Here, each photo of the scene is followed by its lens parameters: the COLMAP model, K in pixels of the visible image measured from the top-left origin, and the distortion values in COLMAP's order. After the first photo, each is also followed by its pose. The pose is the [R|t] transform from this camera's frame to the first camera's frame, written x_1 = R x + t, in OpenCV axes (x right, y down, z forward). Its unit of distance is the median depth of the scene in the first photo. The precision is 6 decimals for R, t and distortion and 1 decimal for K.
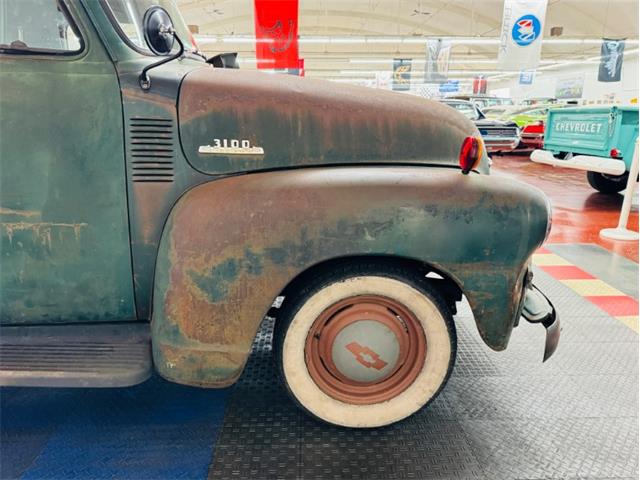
lens RADIAL K [[454.4, 0, 319.1], [0, 454.4, 236.1], [0, 0, 1]] dist [0.034720, -0.044965]
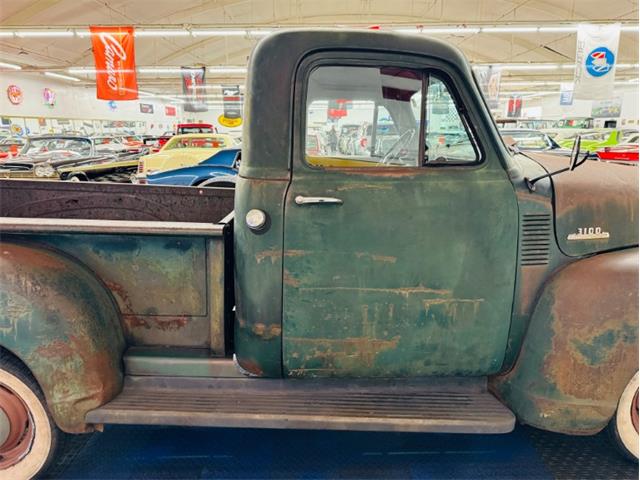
lens RADIAL K [[454.4, 0, 319.1], [0, 454.4, 236.1], [0, 0, 1]] dist [0.034720, -0.044965]
pose [[0.998893, -0.001950, -0.046993, -0.879261], [0.000136, 0.999255, -0.038588, -0.147763], [0.047033, 0.038539, 0.998150, -0.255280]]
